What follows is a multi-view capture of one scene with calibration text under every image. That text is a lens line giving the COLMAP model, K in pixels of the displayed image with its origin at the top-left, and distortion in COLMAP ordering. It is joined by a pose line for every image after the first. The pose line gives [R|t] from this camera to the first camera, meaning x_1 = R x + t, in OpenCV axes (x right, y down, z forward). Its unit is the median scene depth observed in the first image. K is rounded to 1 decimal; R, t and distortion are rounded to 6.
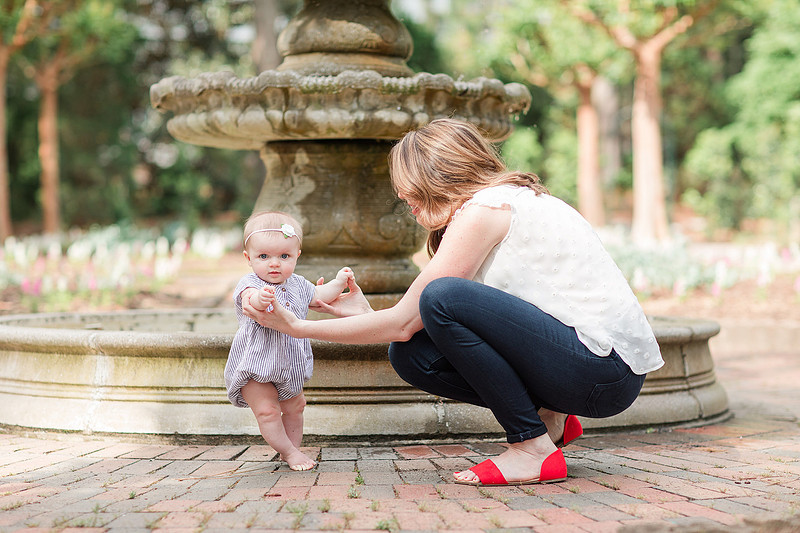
lens RADIAL K [[1962.0, 0, 400.0], [0, 1962.0, 266.5], [0, 0, 1]] dist [0.053522, -0.240634]
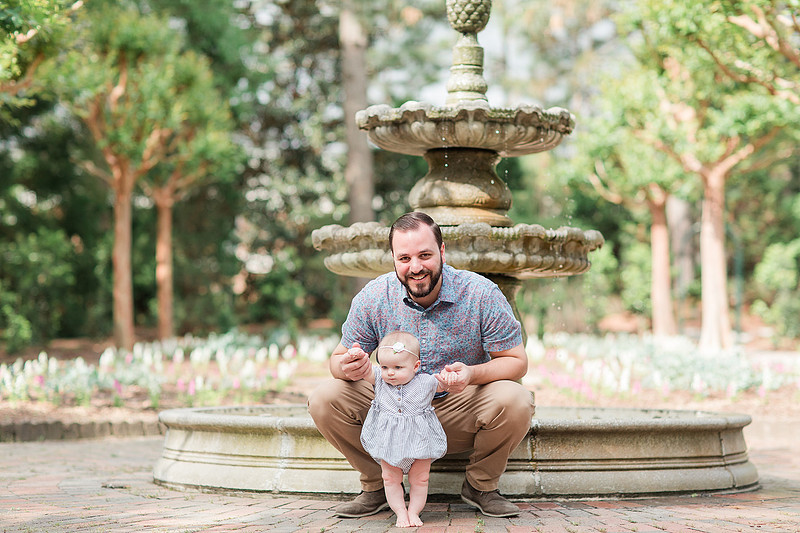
lens RADIAL K [[2008.7, 0, 400.0], [0, 2008.7, 266.5], [0, 0, 1]] dist [0.044603, 0.277324]
pose [[0.999313, 0.002893, -0.036950, -0.020379], [-0.004806, 0.998647, -0.051775, 0.000463], [0.036750, 0.051917, 0.997975, -0.351735]]
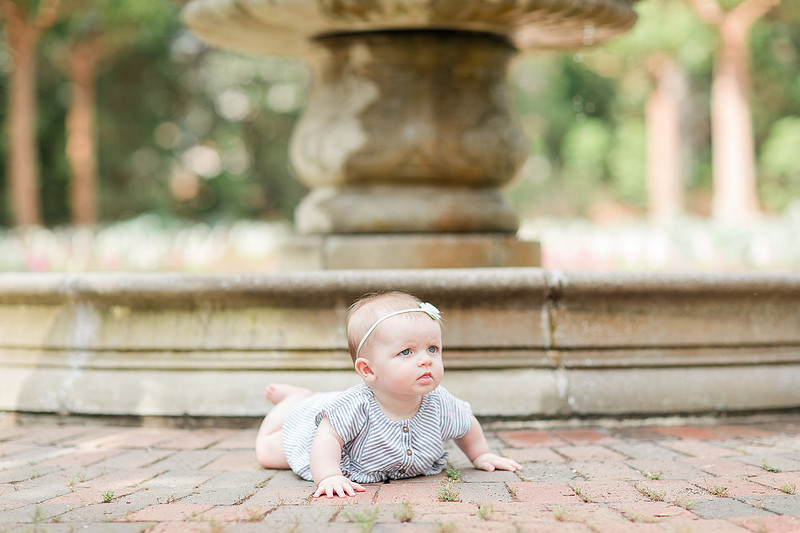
lens RADIAL K [[1962.0, 0, 400.0], [0, 1962.0, 266.5], [0, 0, 1]] dist [0.053522, -0.240634]
pose [[0.999674, -0.004372, -0.025168, -0.017055], [0.004077, 0.999922, -0.011779, 0.036173], [0.025218, 0.011672, 0.999614, 0.264164]]
